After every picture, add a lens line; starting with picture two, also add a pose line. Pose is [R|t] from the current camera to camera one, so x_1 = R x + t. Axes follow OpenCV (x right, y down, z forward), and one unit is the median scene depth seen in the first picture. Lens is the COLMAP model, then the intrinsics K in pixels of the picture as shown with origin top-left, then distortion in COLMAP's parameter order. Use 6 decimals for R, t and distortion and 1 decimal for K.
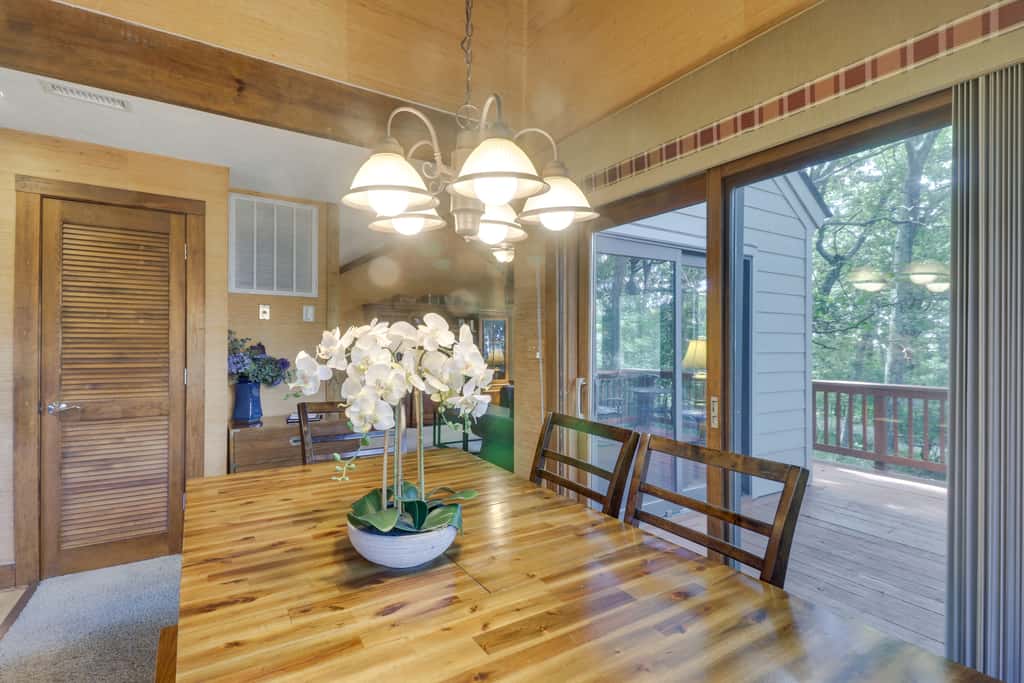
lens RADIAL K [[476.8, 0, 507.7], [0, 476.8, 338.9], [0, 0, 1]] dist [0.013600, -0.008900]
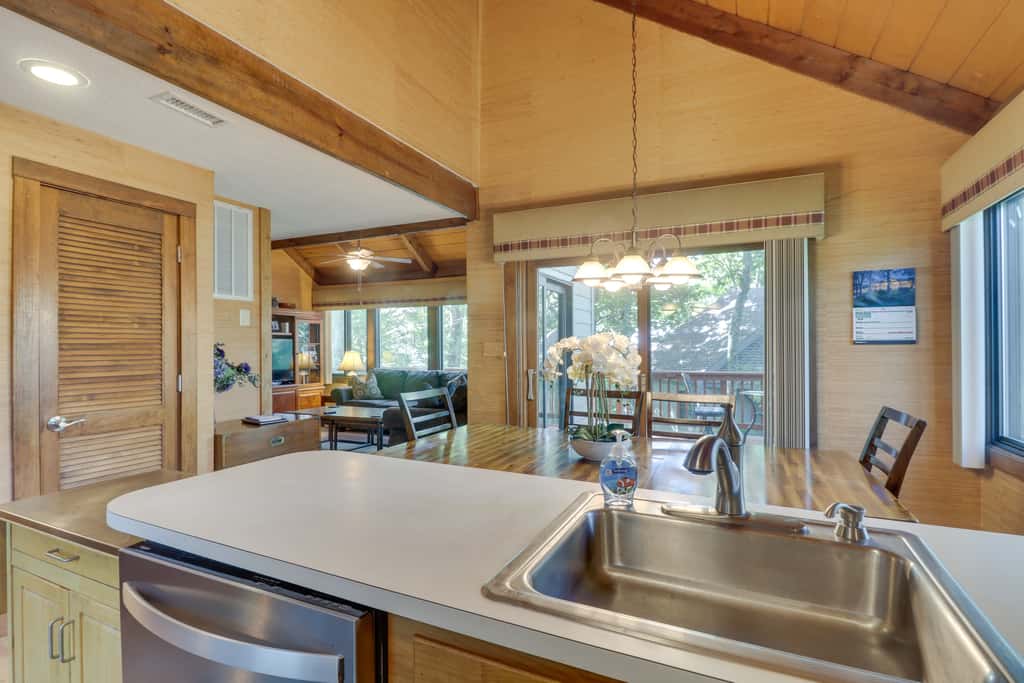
lens RADIAL K [[476.8, 0, 507.7], [0, 476.8, 338.9], [0, 0, 1]] dist [0.013600, -0.008900]
pose [[0.853794, -0.001644, 0.520609, -0.630944], [0.004120, 0.999985, -0.003598, -0.004918], [-0.520595, 0.005217, 0.853788, -0.178523]]
